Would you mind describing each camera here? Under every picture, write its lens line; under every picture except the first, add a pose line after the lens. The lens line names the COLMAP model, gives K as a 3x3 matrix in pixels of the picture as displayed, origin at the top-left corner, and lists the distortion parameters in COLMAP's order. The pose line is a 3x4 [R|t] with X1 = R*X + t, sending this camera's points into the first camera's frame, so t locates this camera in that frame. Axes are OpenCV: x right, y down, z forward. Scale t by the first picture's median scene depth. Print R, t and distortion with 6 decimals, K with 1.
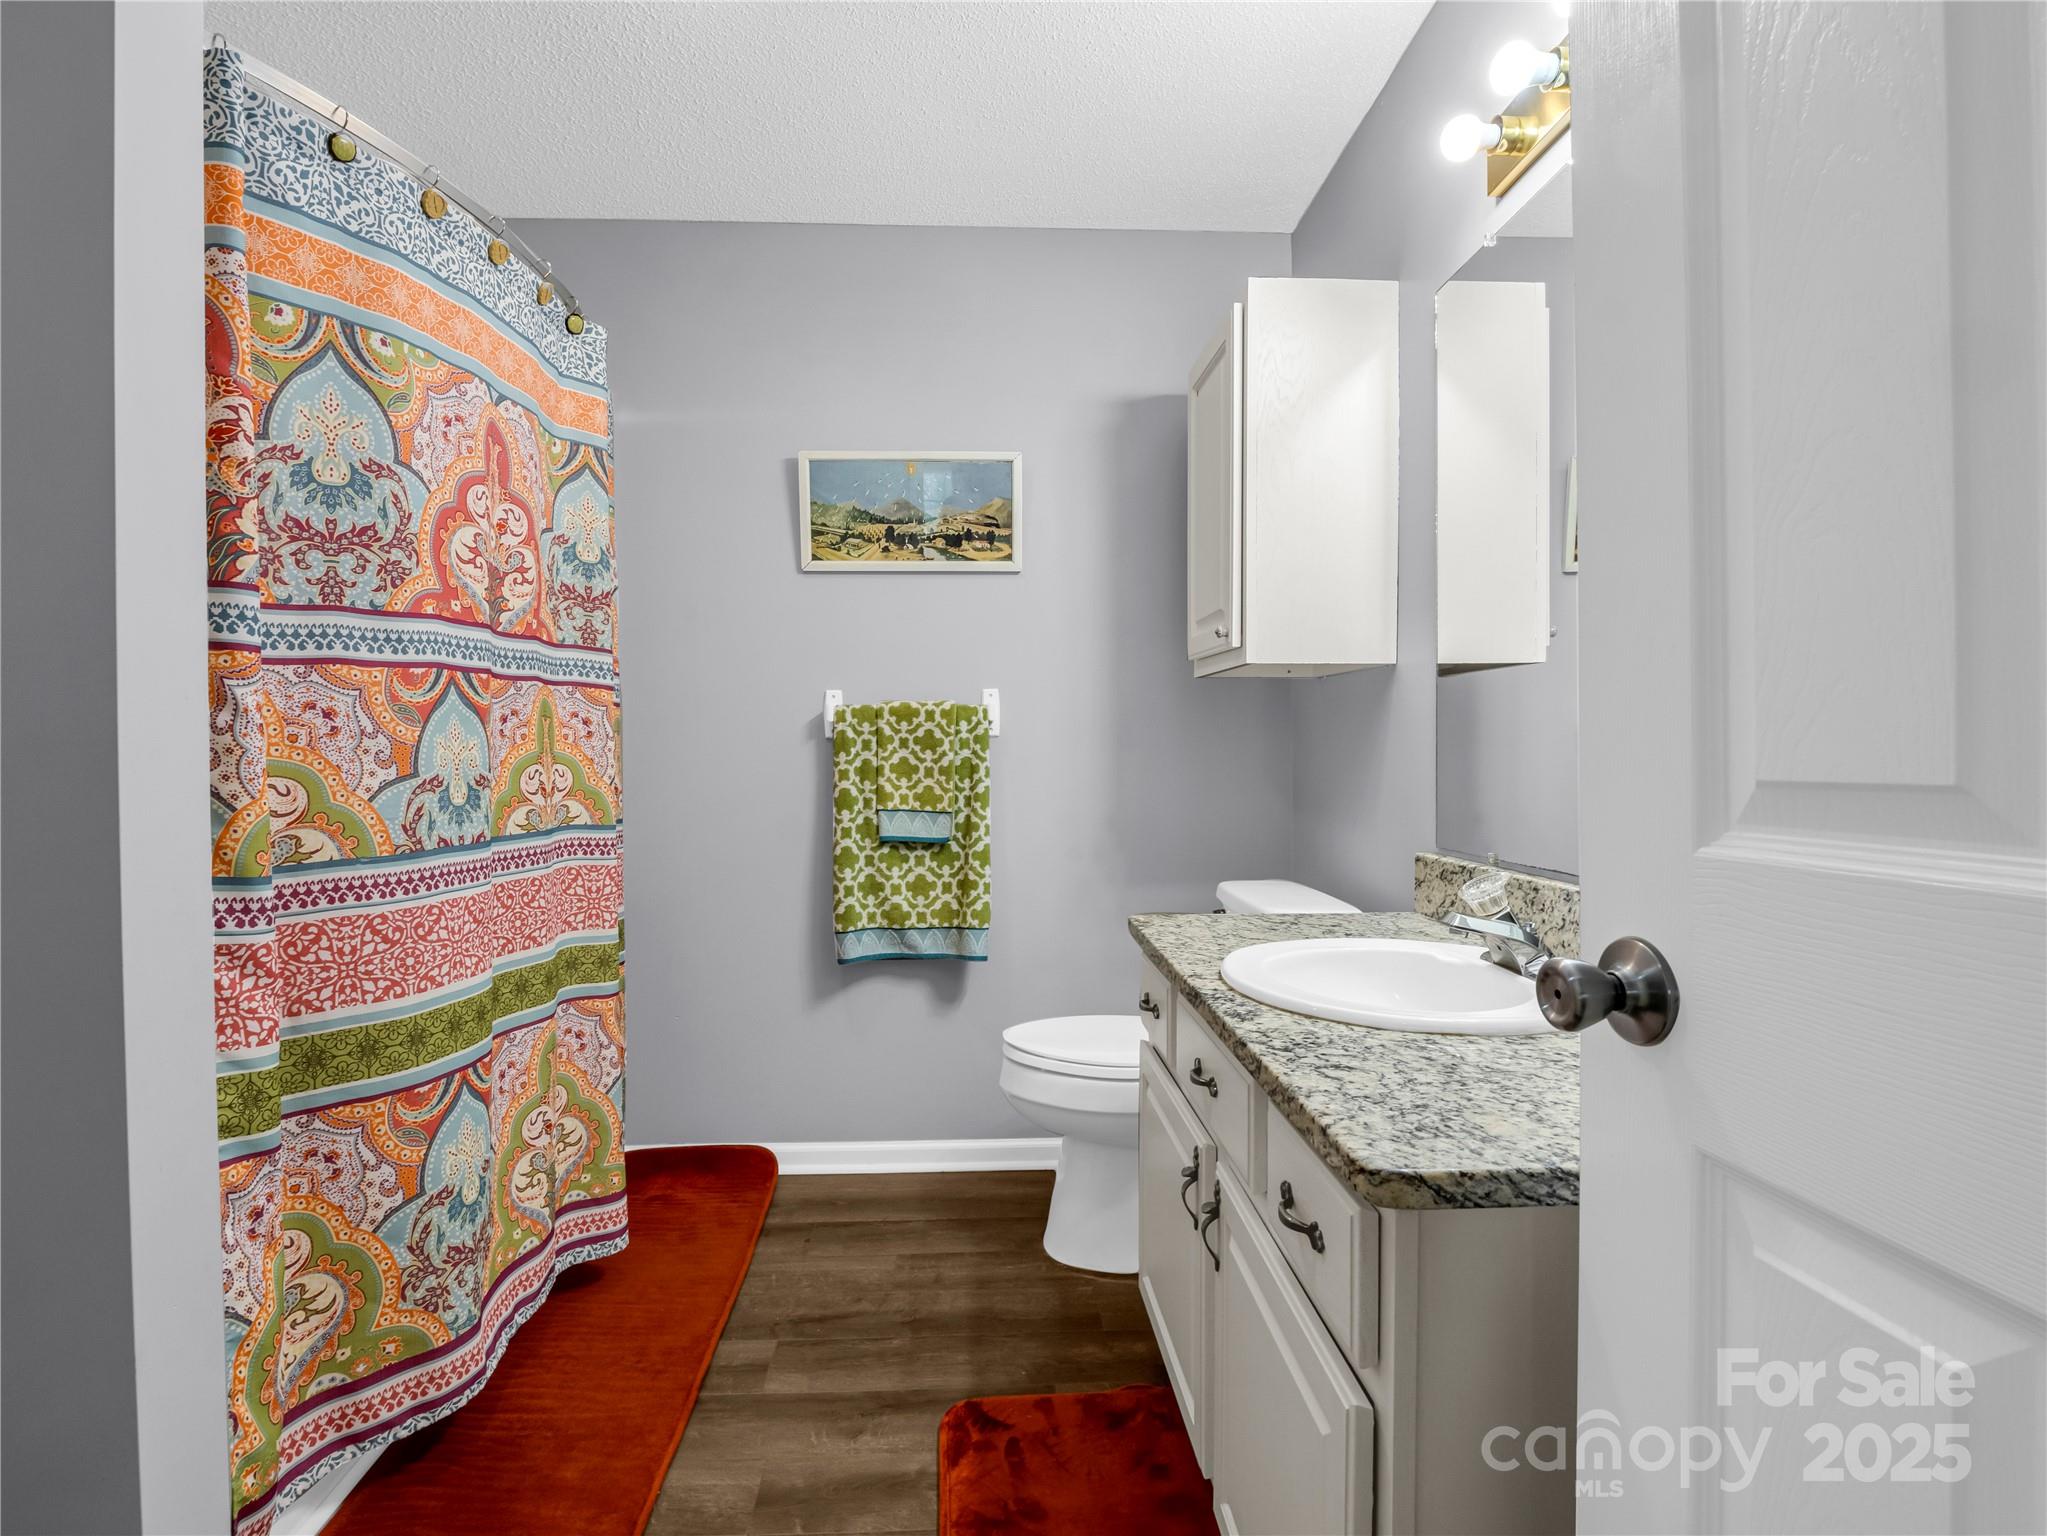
lens RADIAL K [[1014.6, 0, 1024.9], [0, 1014.6, 770.0], [0, 0, 1]] dist [-0.012411, -0.004320]
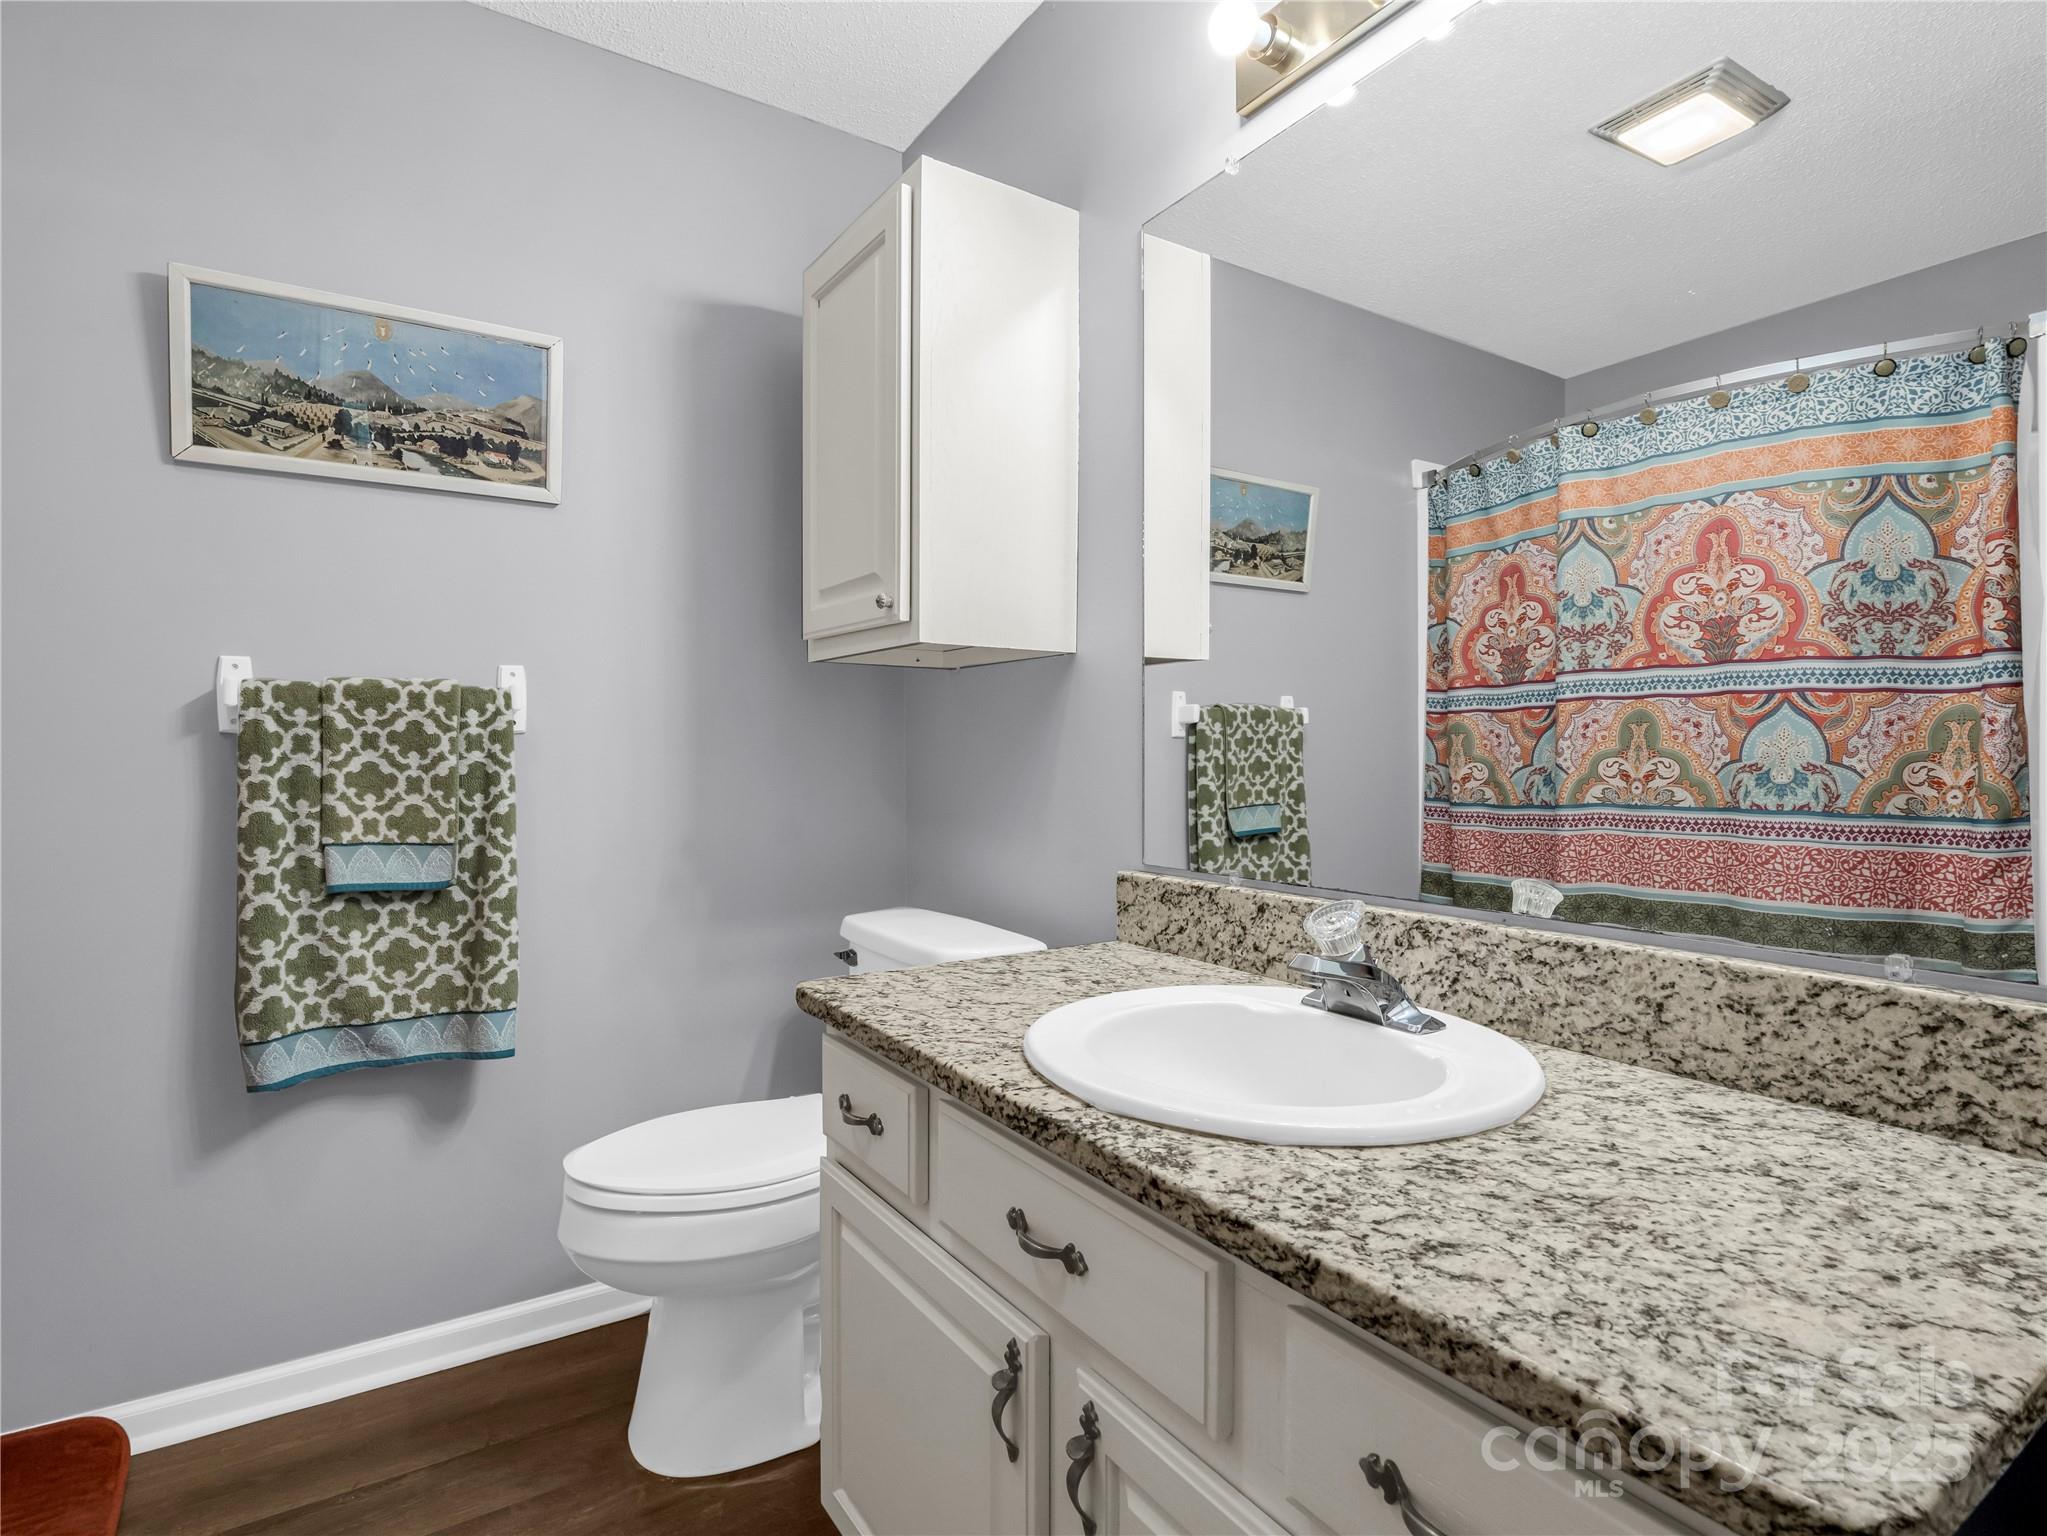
lens RADIAL K [[1014.6, 0, 1035.3], [0, 1014.6, 765.3], [0, 0, 1]] dist [-0.012411, -0.004320]
pose [[0.858348, -0.003975, 0.513052, -0.085882], [0.009135, 0.999930, -0.007535, -0.002086], [-0.512986, 0.011154, 0.858324, 0.221302]]
